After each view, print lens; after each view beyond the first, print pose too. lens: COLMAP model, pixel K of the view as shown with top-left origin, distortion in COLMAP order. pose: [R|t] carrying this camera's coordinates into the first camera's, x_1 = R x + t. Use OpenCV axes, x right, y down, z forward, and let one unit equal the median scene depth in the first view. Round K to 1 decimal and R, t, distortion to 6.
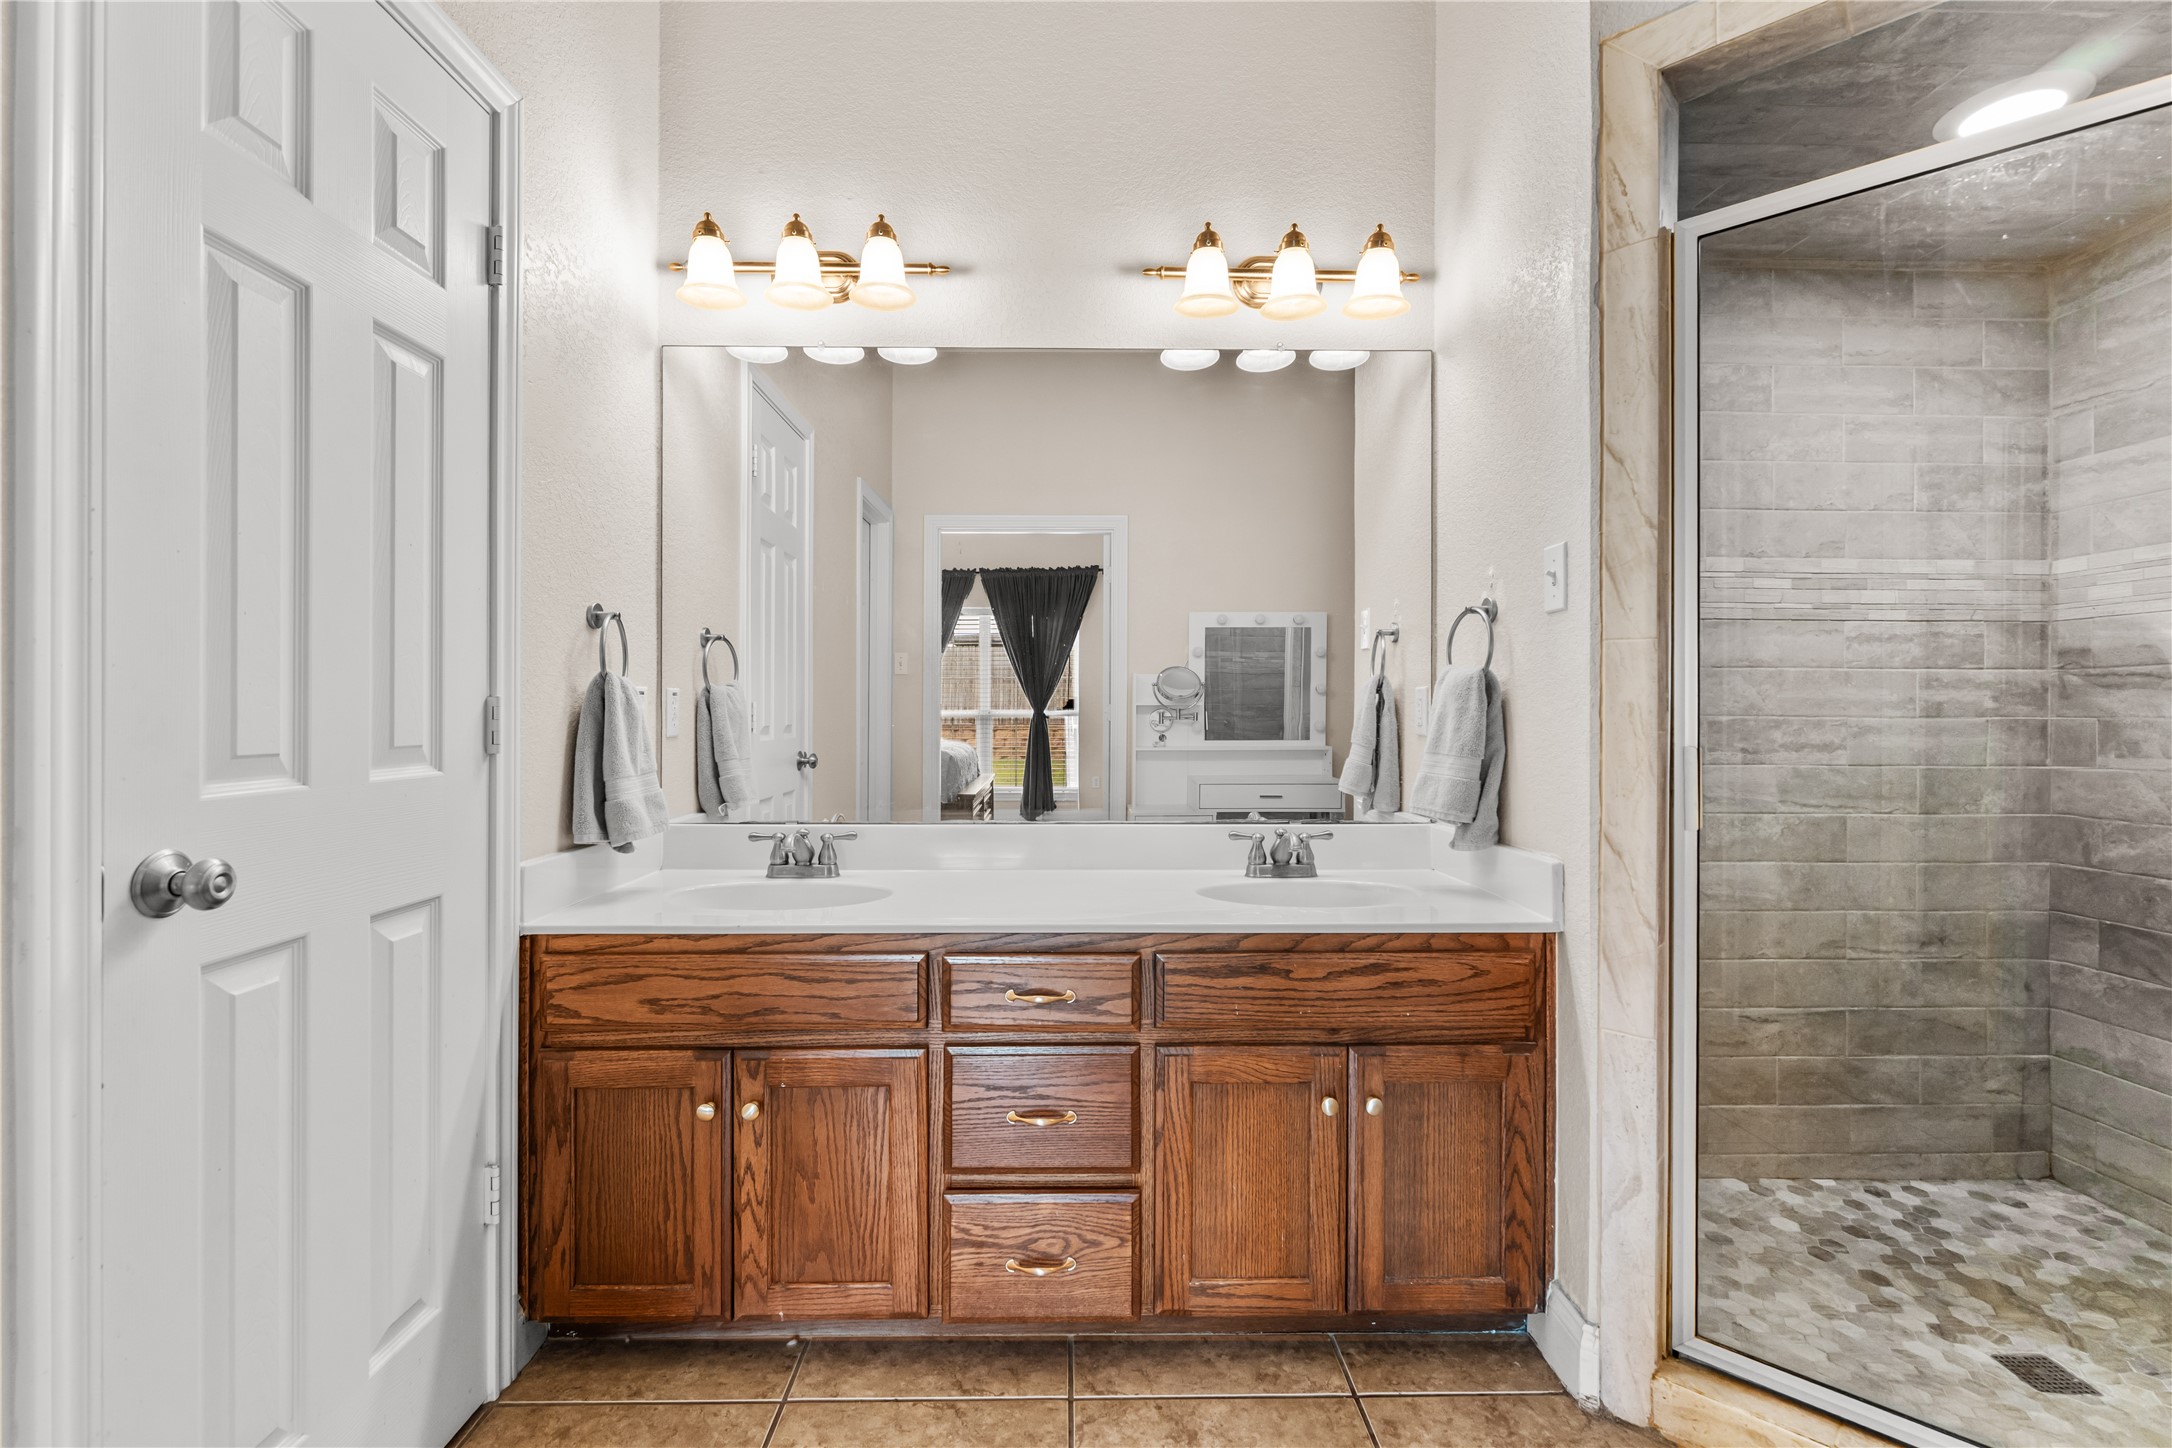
lens RADIAL K [[960.2, 0, 1088.8], [0, 960.2, 706.3], [0, 0, 1]] dist [-0.004427, 0.000488]
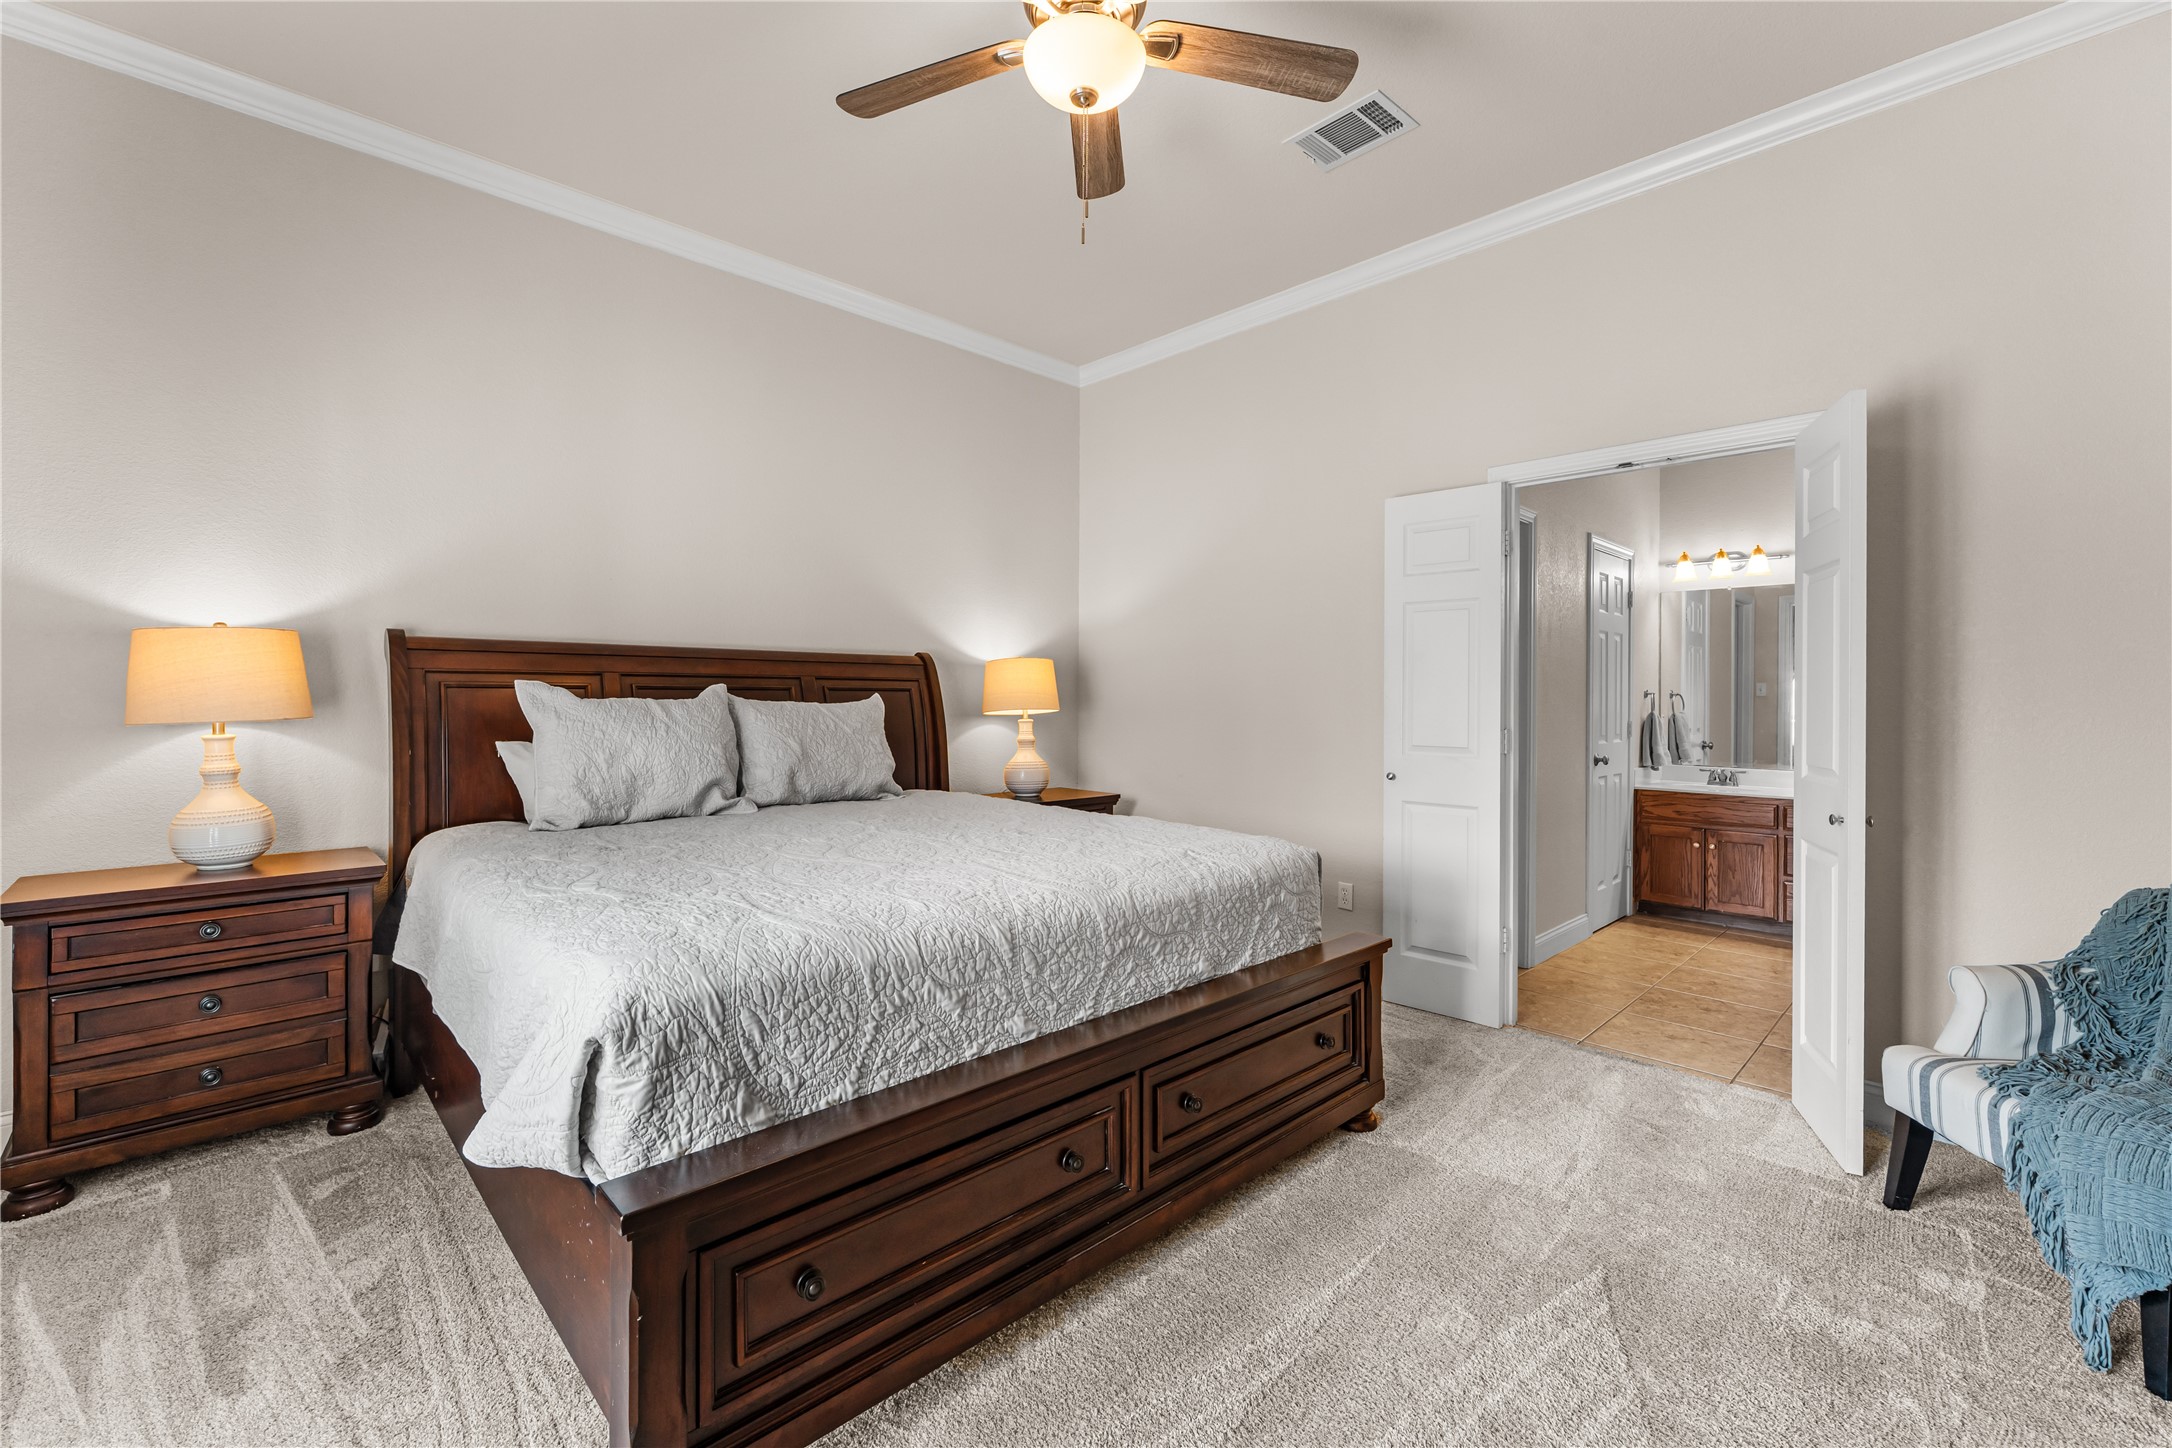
lens RADIAL K [[902.8, 0, 1090.5], [0, 902.8, 701.1], [0, 0, 1]] dist [-0.002393, -0.000742]
pose [[0.678871, 0.002990, -0.734252, 0.463550], [-0.003072, 0.999995, 0.001232, -0.078457], [0.734252, 0.001420, 0.678876, -2.621467]]
